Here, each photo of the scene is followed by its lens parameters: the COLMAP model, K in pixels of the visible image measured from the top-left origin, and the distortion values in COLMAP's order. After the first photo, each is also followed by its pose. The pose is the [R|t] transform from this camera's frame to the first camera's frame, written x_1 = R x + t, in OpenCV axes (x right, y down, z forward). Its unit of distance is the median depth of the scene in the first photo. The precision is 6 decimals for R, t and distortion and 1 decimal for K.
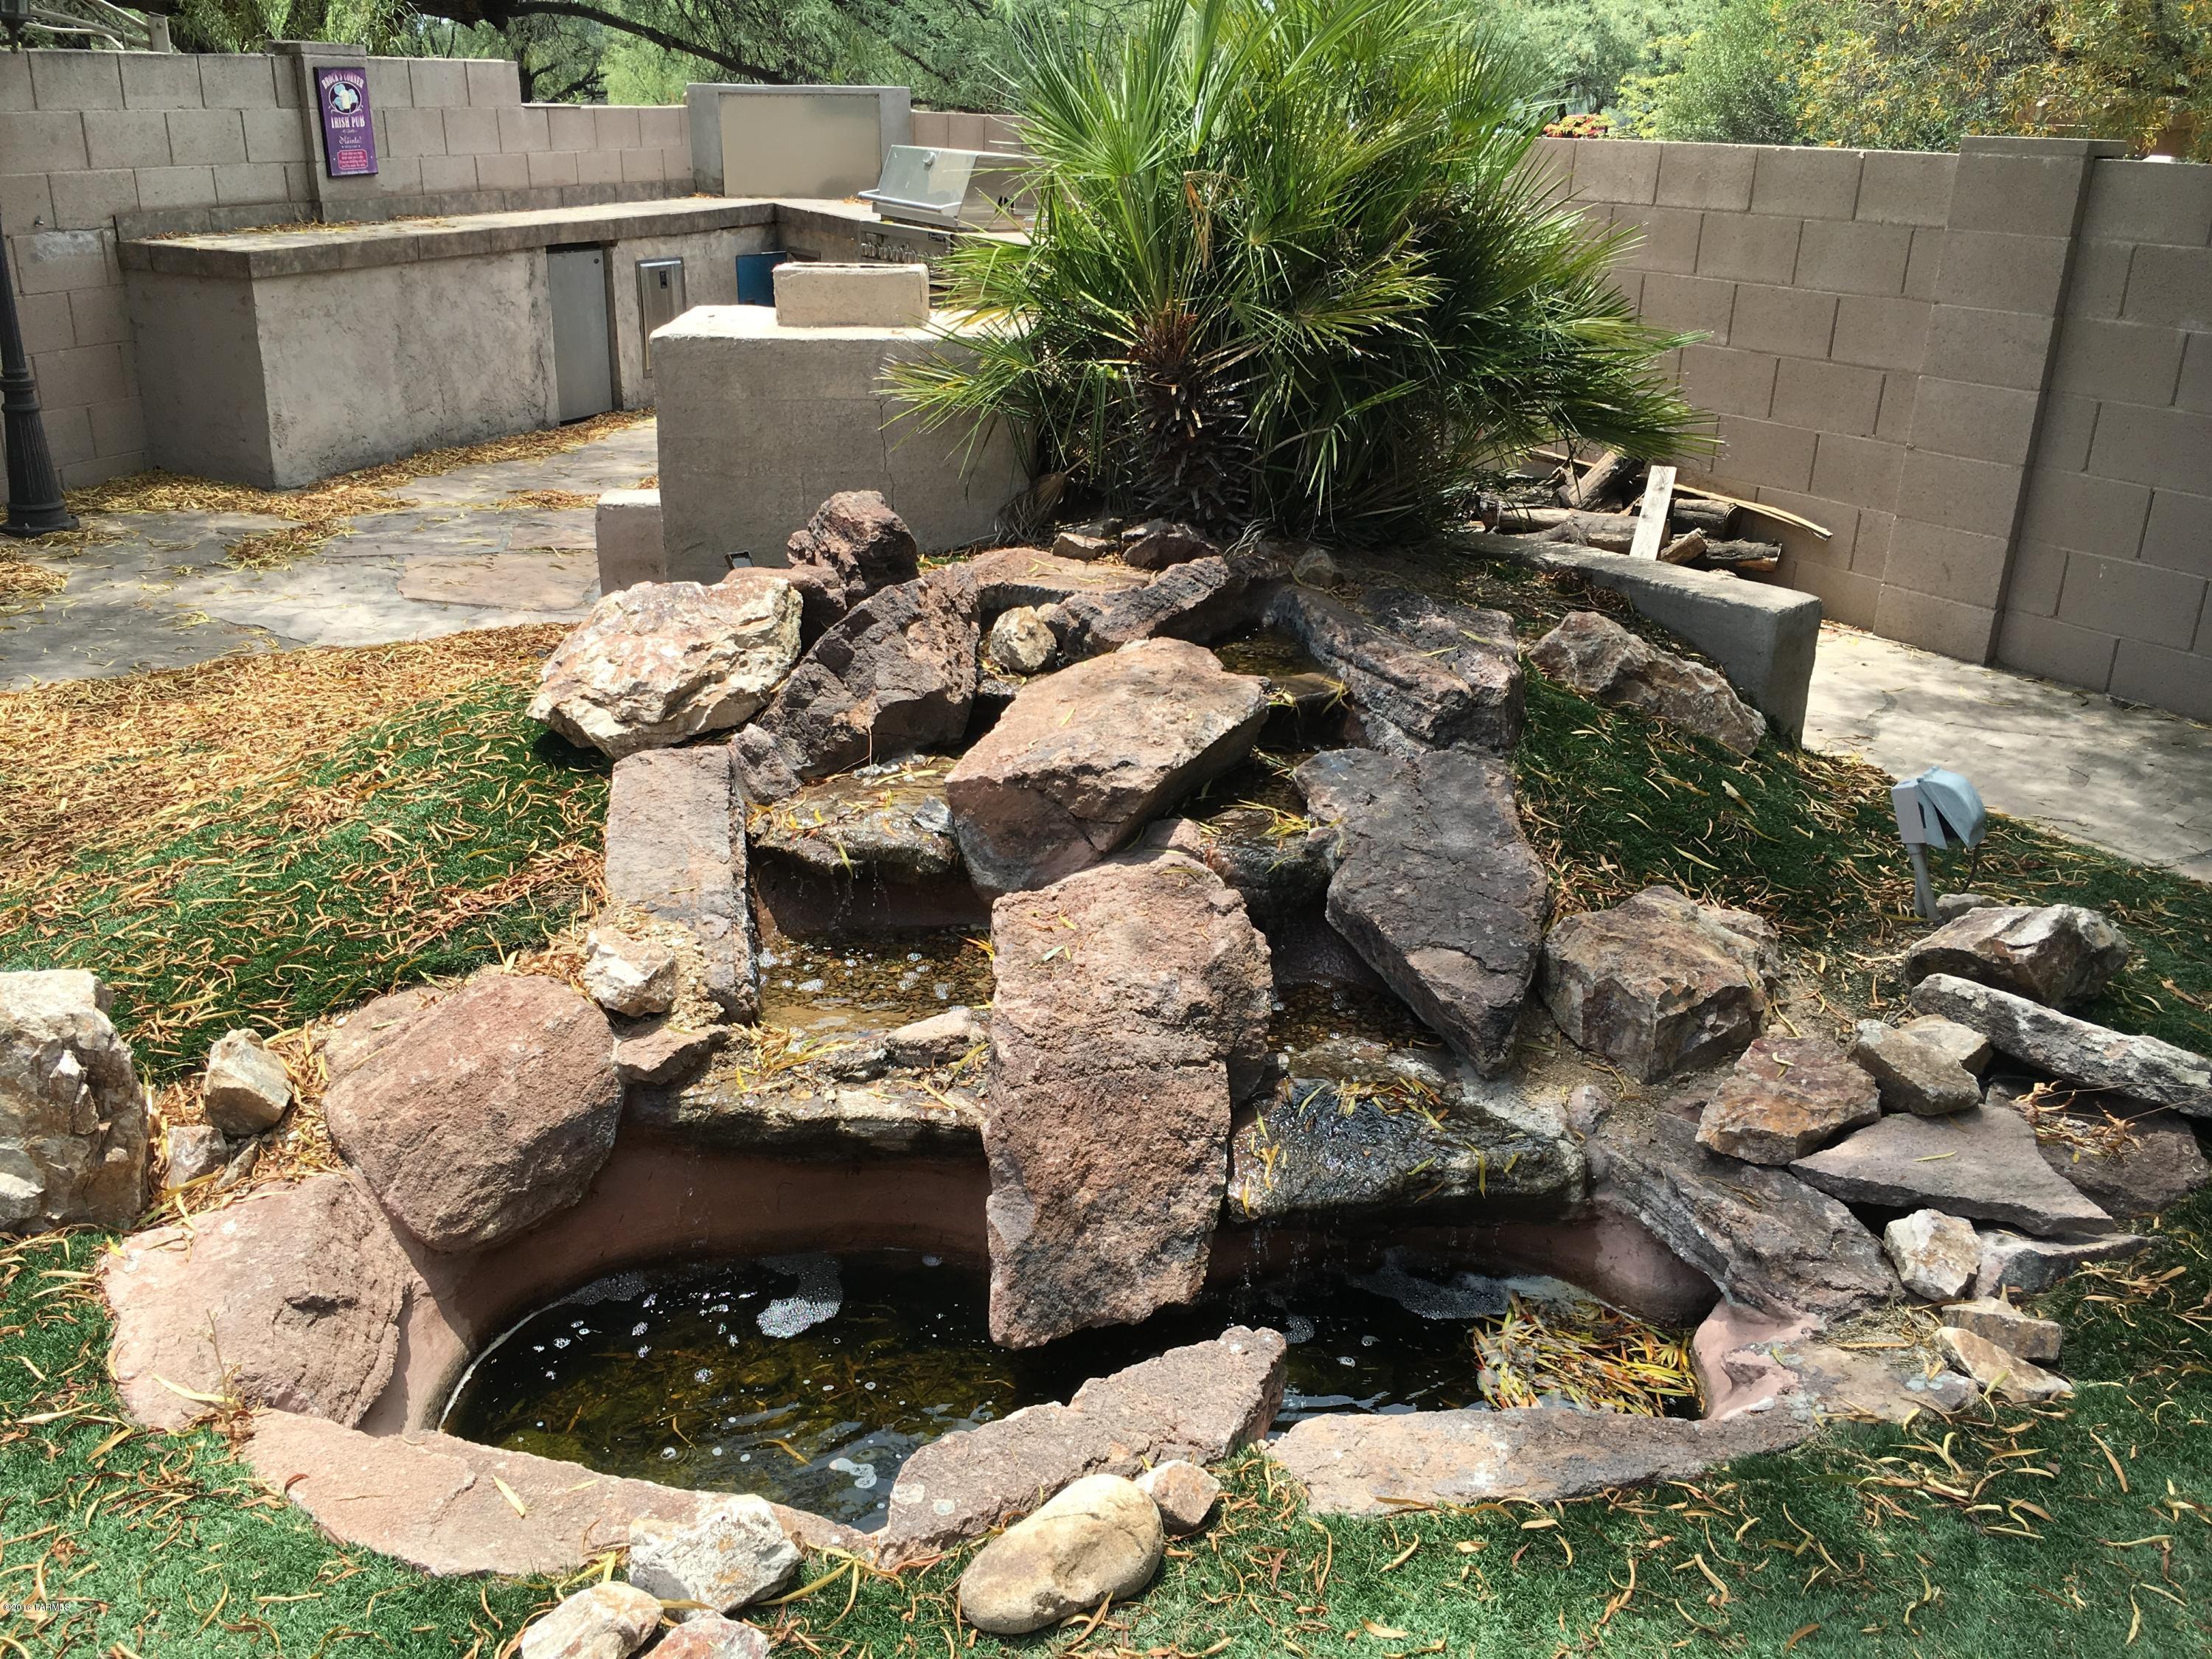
lens RADIAL K [[1862.7, 0, 1106.0], [0, 1862.7, 829.5], [0, 0, 1]] dist [0.071254, -0.115409]
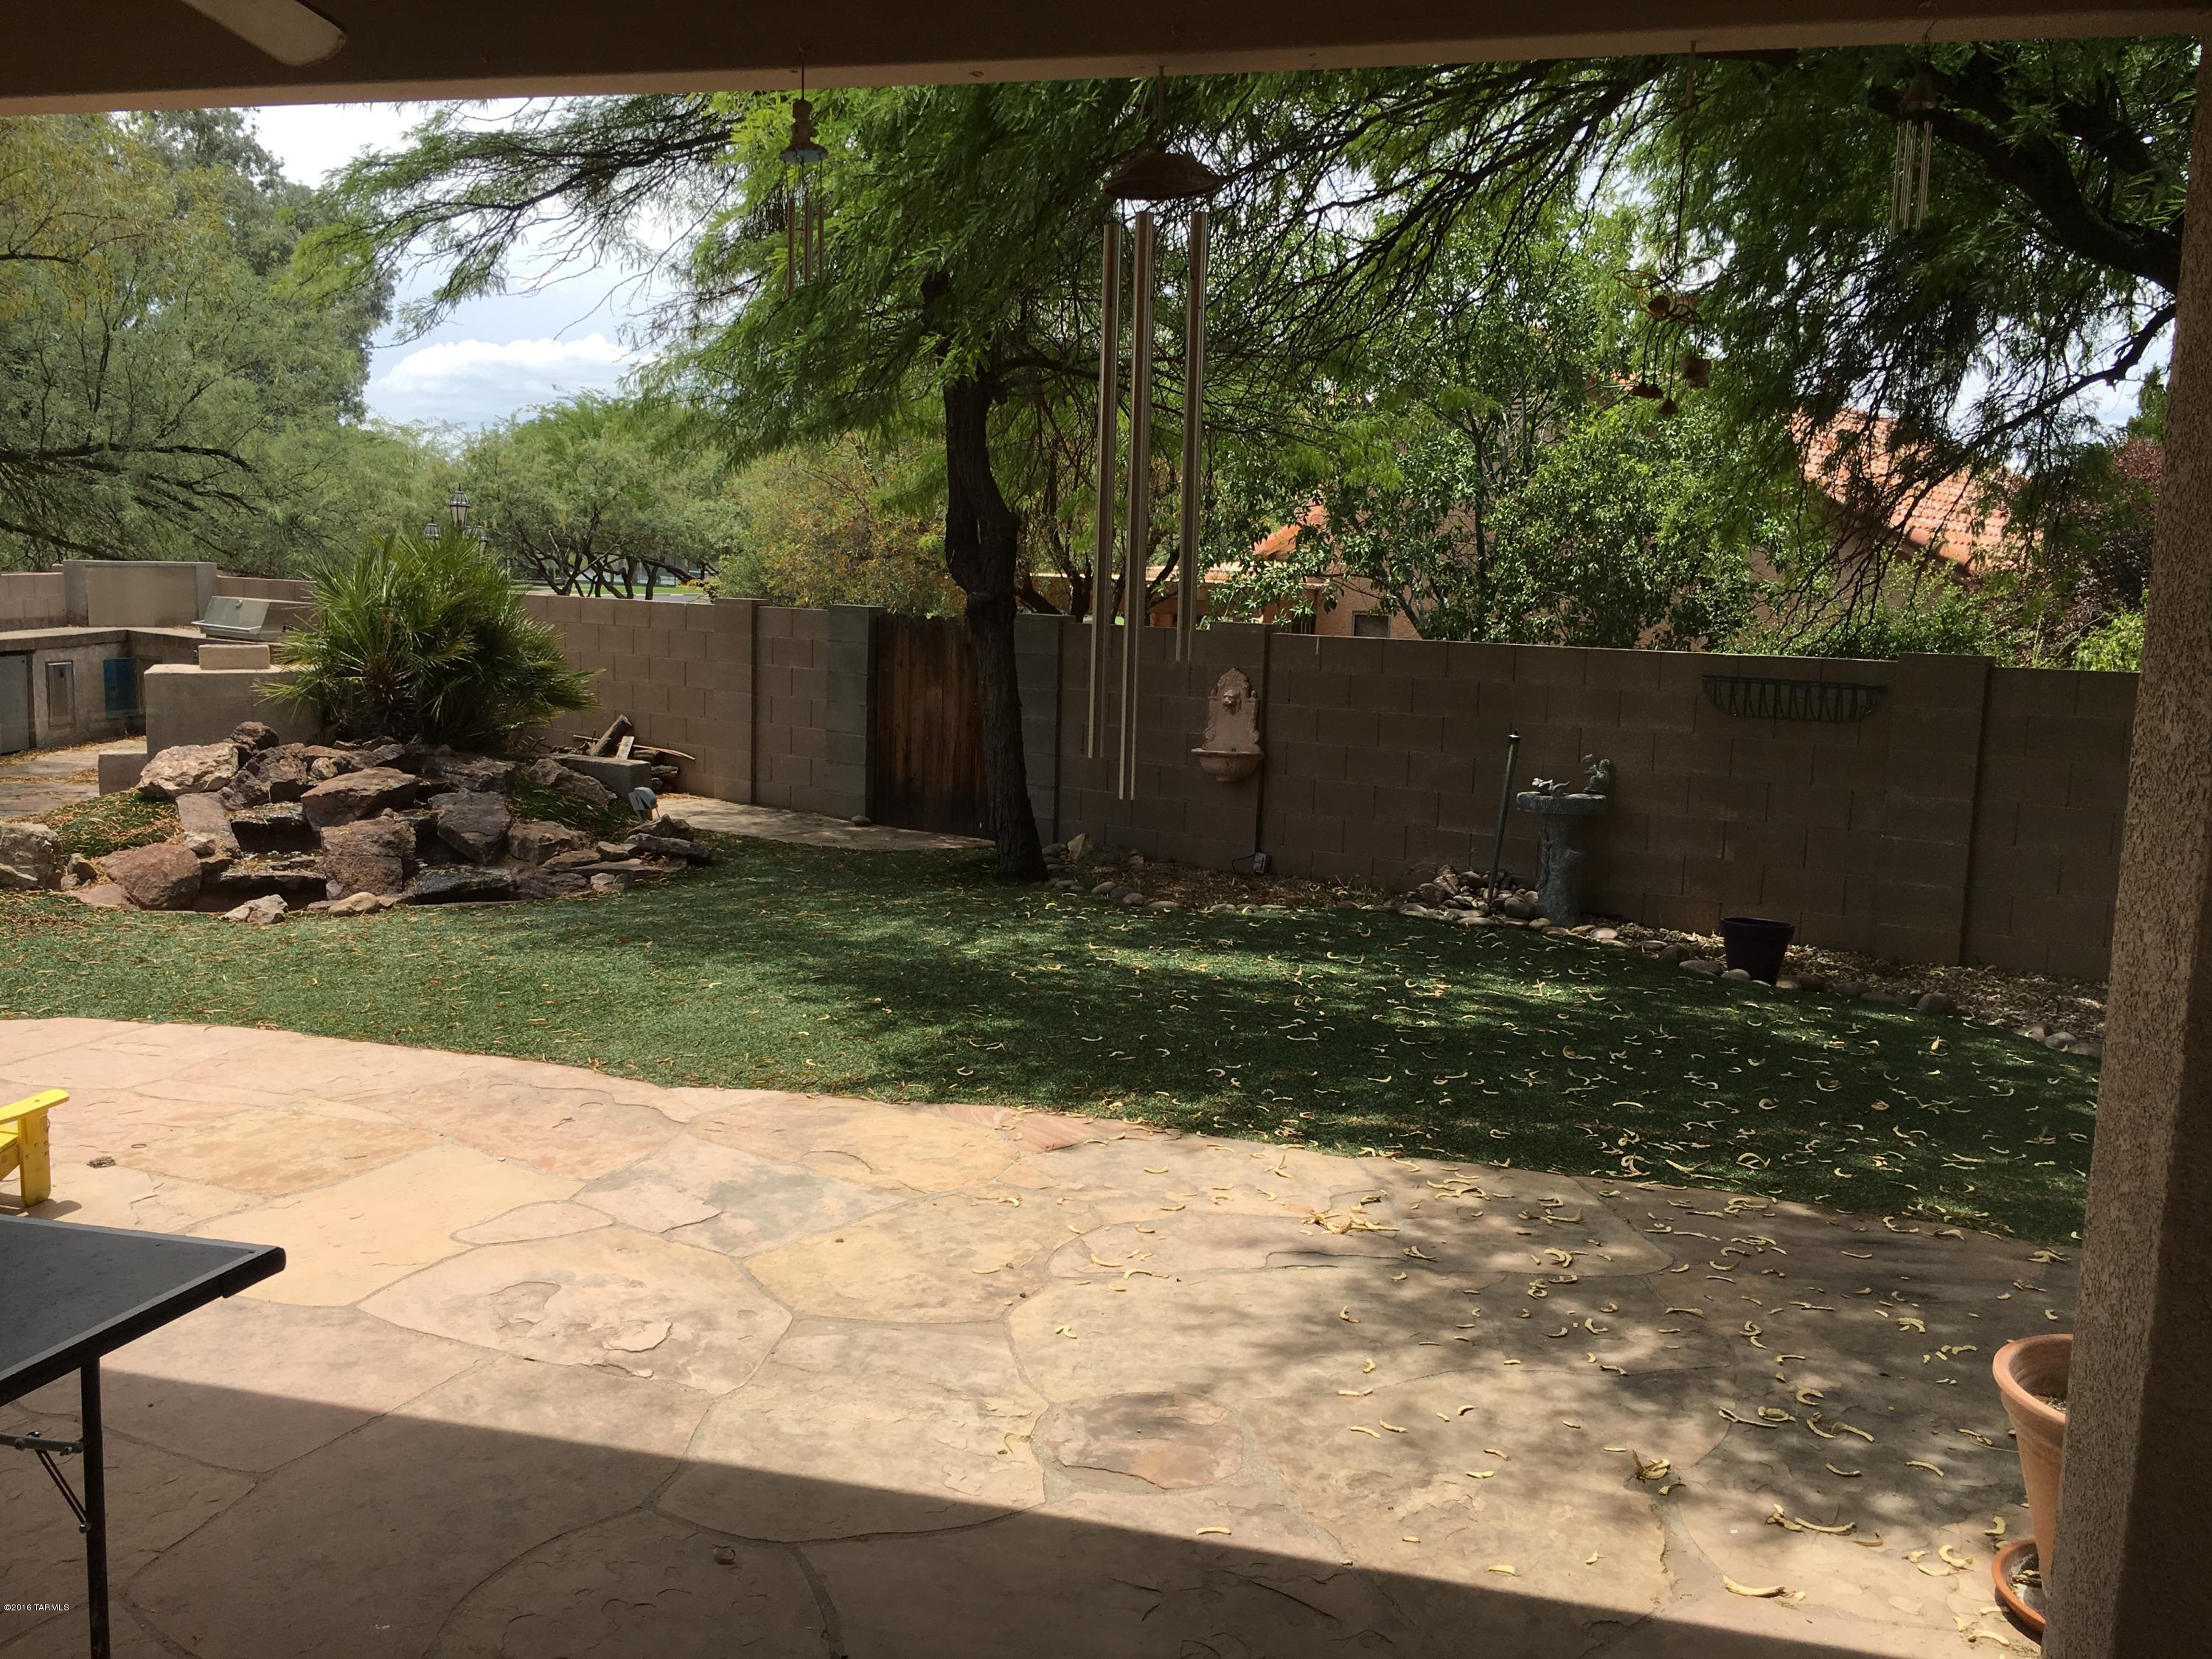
lens RADIAL K [[1862.7, 0, 1106.0], [0, 1862.7, 829.5], [0, 0, 1]] dist [0.071254, -0.115409]
pose [[0.927800, -0.043622, 0.370520, -0.005654], [0.125090, 0.972026, -0.198793, 0.718993], [-0.351483, 0.230789, 0.907302, -2.002216]]
